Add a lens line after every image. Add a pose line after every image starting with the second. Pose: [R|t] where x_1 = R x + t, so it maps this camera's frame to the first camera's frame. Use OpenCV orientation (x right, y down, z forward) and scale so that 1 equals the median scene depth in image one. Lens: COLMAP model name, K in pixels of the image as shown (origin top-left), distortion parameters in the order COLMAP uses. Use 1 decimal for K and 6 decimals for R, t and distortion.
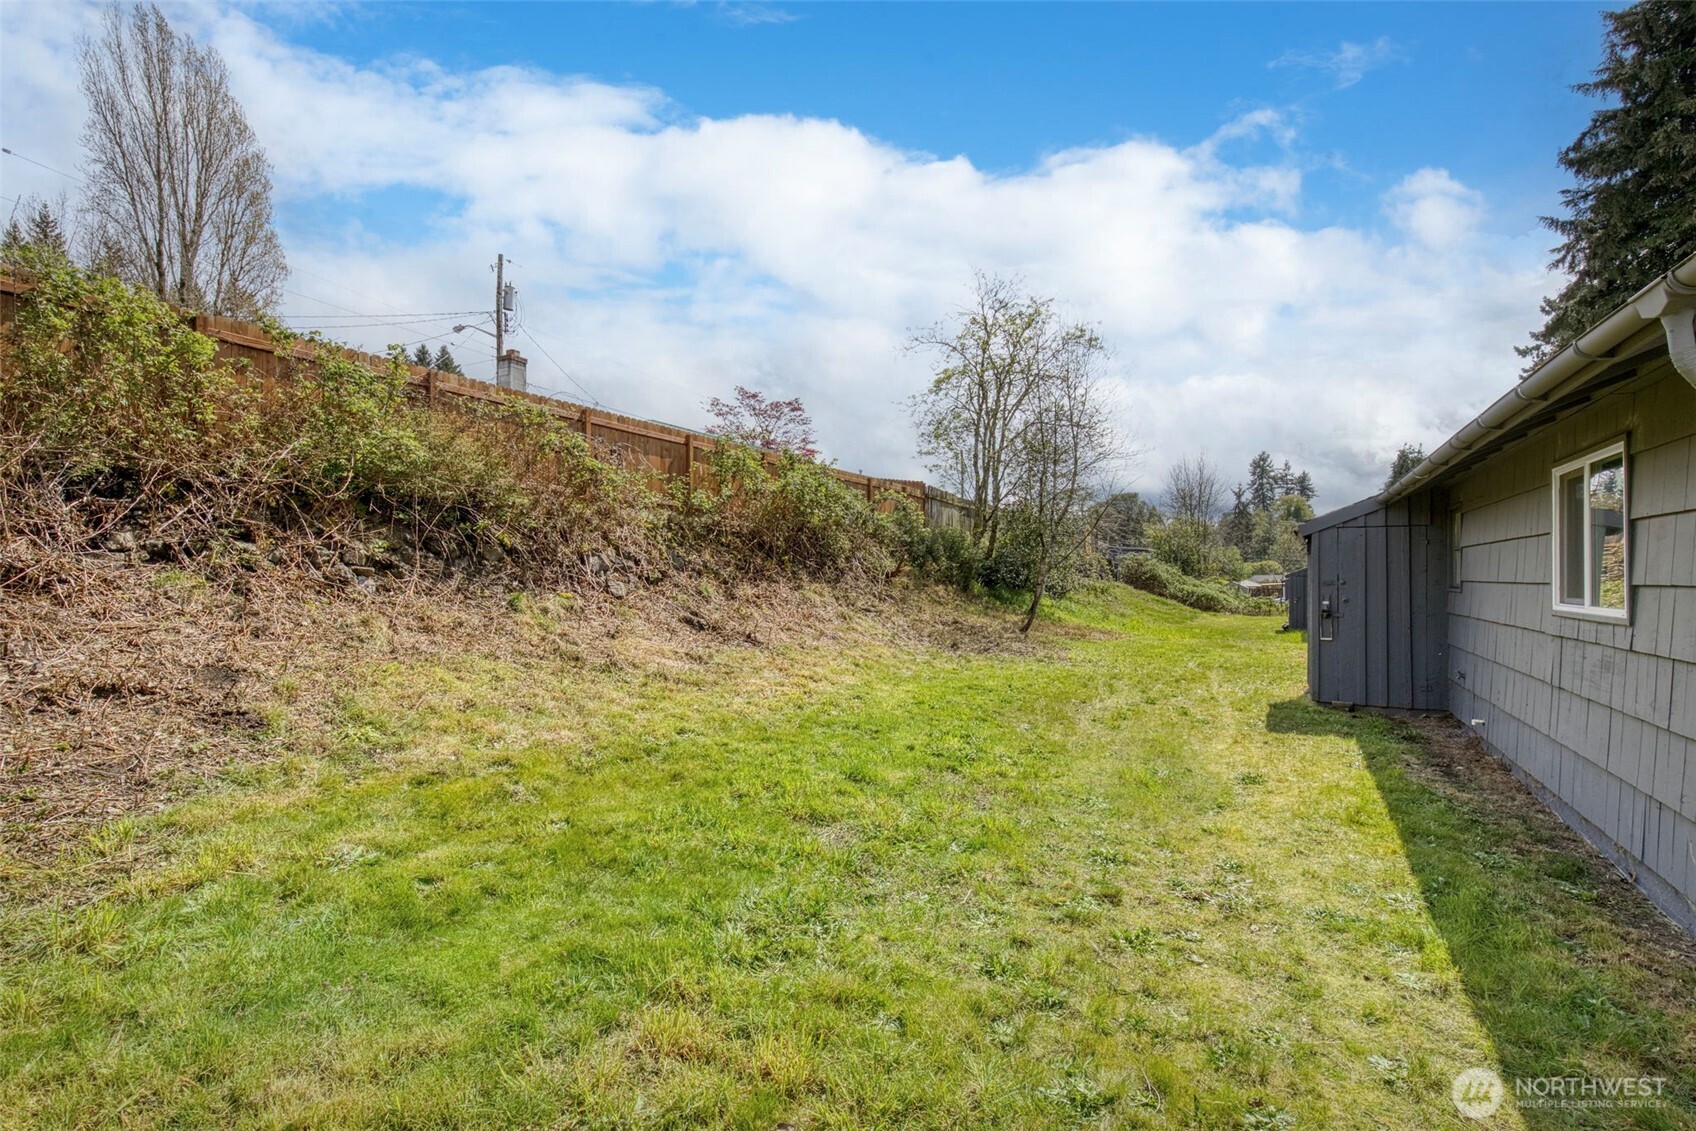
lens RADIAL K [[780.4, 0, 858.2], [0, 780.4, 568.2], [0, 0, 1]] dist [0.003382, -0.001158]
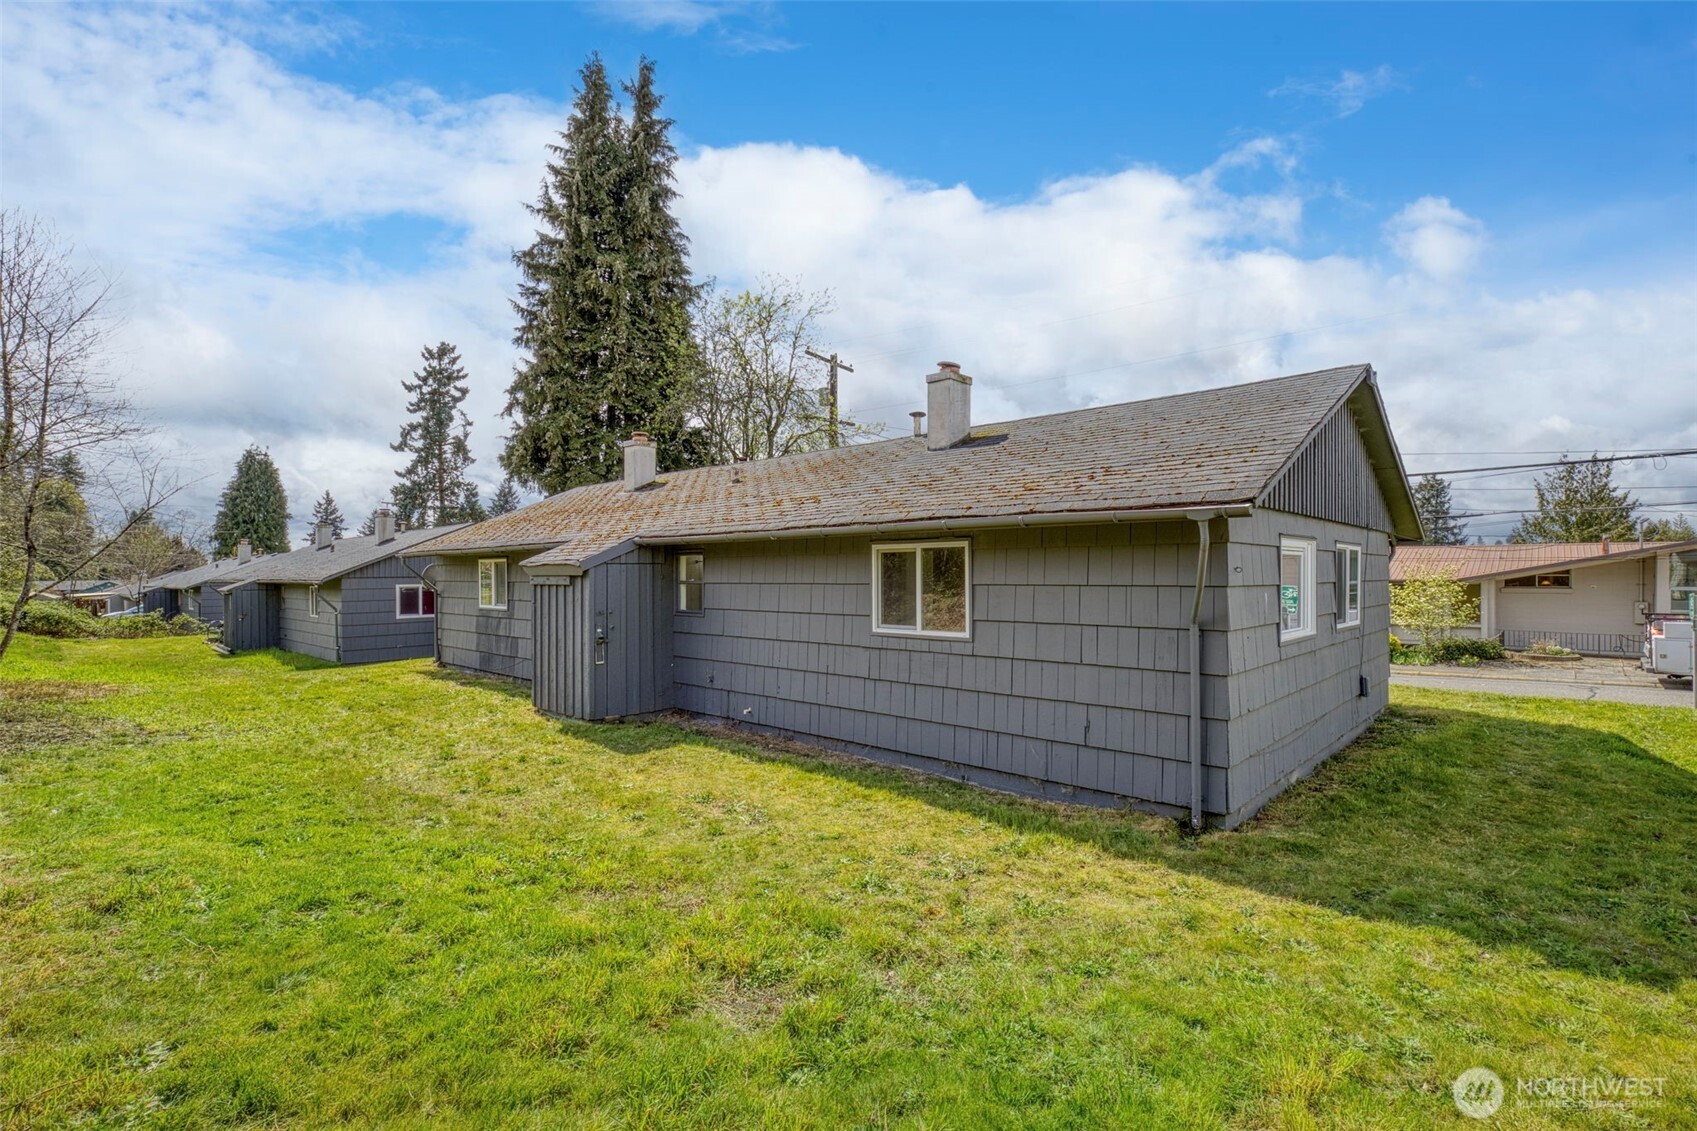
lens RADIAL K [[780.9, 0, 830.4], [0, 780.9, 570.4], [0, 0, 1]] dist [0.003382, -0.001158]
pose [[0.261177, -0.005409, 0.965276, -0.421021], [0.001368, 0.999985, 0.005233, -0.049873], [-0.965290, -0.000046, 0.261181, 0.399845]]
